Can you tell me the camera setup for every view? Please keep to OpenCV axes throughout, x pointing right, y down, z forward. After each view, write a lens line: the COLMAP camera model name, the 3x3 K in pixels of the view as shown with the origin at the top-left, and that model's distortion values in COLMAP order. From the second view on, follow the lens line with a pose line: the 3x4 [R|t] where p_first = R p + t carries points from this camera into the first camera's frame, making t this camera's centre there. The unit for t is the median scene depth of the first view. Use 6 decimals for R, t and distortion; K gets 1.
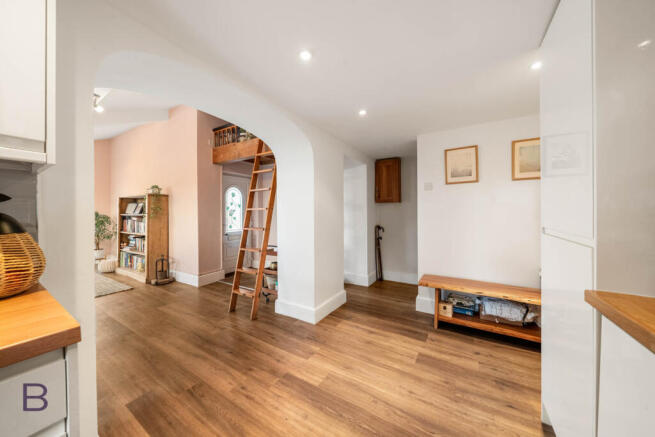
lens RADIAL K [[228.9, 0, 329.2], [0, 228.9, 211.1], [0, 0, 1]] dist [-0.002266, -0.000099]
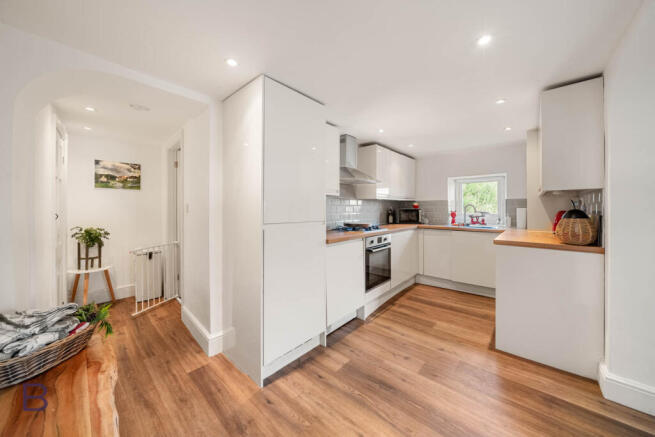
lens RADIAL K [[228.9, 0, 329.2], [0, 228.9, 211.1], [0, 0, 1]] dist [-0.002266, -0.000099]
pose [[-0.986575, 0.004967, 0.163236, 0.119759], [0.005571, 0.999979, 0.003247, 0.001543], [-0.163216, 0.004113, -0.986582, 0.647716]]
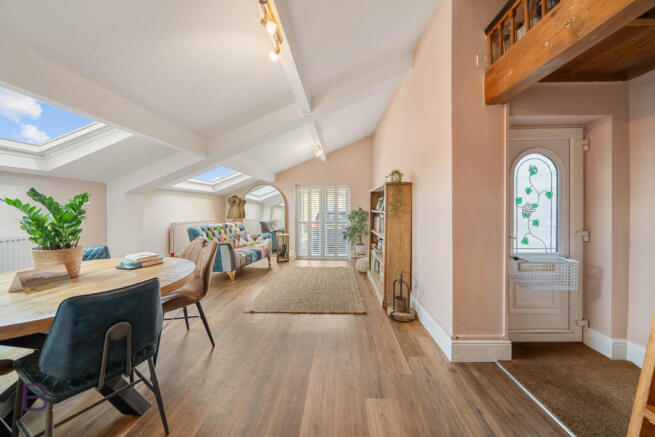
lens RADIAL K [[228.9, 0, 329.2], [0, 228.9, 211.1], [0, 0, 1]] dist [-0.002266, -0.000099]
pose [[0.493534, 0.014734, -0.869602, -0.250077], [0.002965, 0.999822, 0.018623, -0.001256], [0.869722, -0.011769, 0.493402, 0.475640]]
